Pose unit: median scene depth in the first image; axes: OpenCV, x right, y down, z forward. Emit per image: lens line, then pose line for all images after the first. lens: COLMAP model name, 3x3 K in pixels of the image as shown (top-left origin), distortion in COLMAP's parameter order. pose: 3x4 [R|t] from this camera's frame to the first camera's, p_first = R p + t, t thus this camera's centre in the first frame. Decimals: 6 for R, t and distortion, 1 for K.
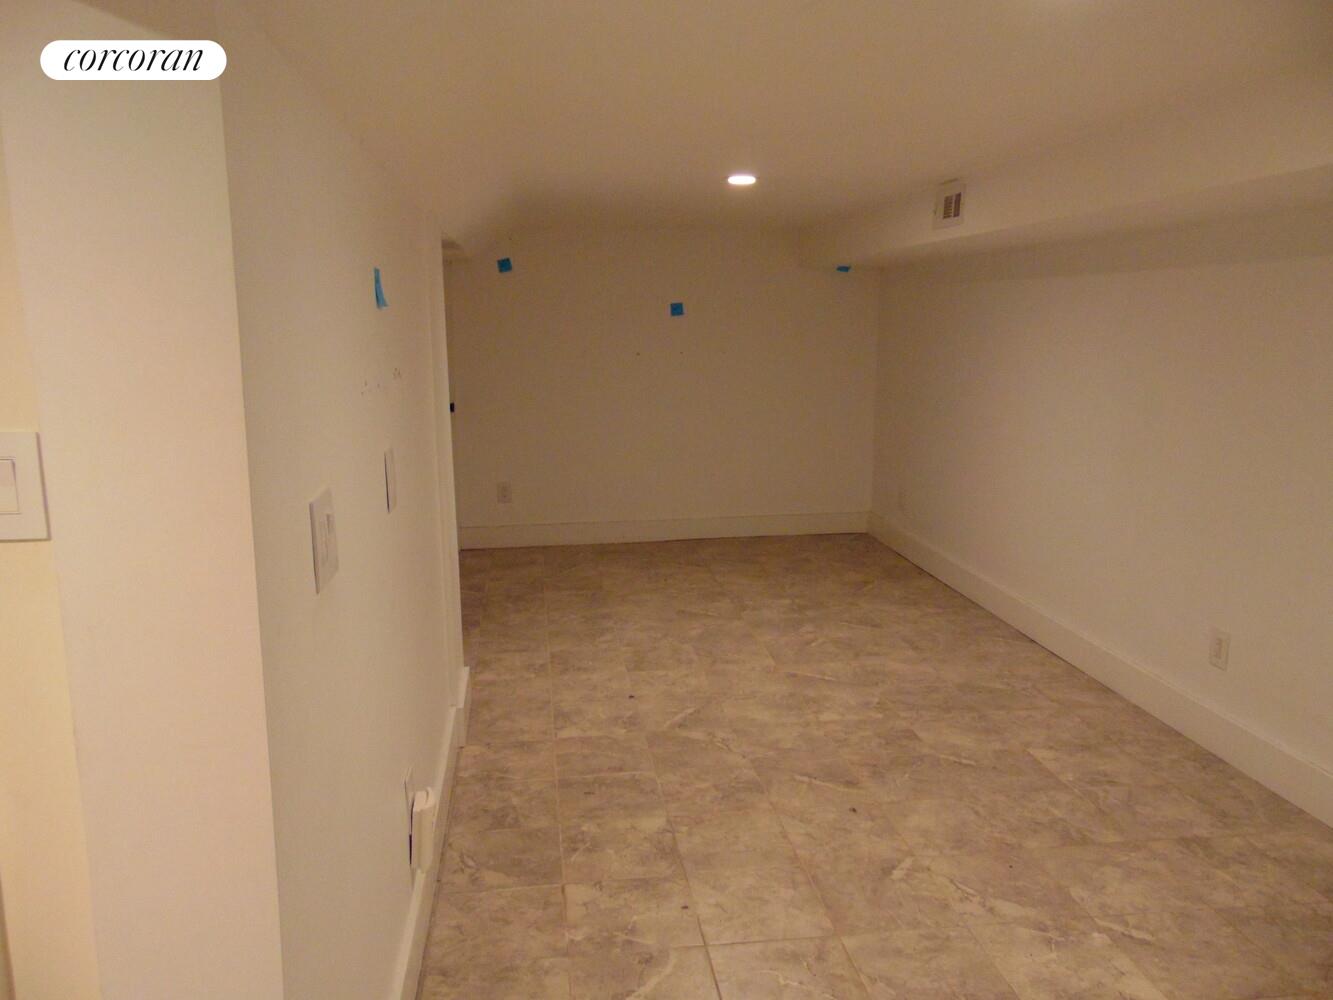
lens RADIAL K [[977.4, 0, 667.0], [0, 977.4, 494.7], [0, 0, 1]] dist [0.010956, 0.002953]
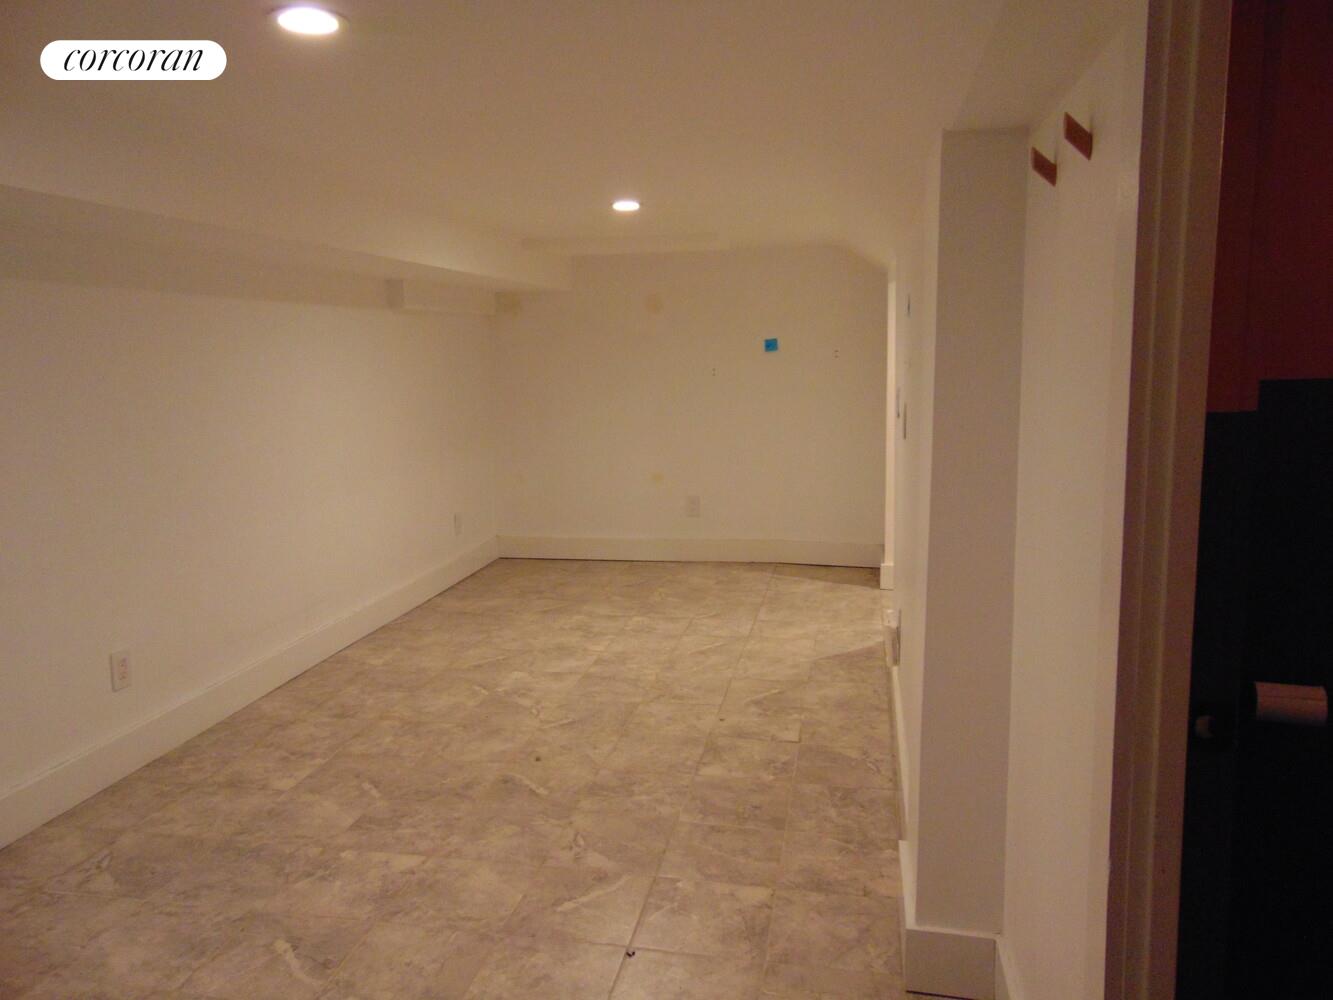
lens RADIAL K [[977.4, 0, 667.7], [0, 977.4, 505.0], [0, 0, 1]] dist [0.010956, 0.002953]
pose [[-0.944675, -0.033231, 0.326320, -0.308329], [0.077000, 0.944587, 0.319102, -0.302979], [-0.318842, 0.326574, -0.889769, 1.820616]]
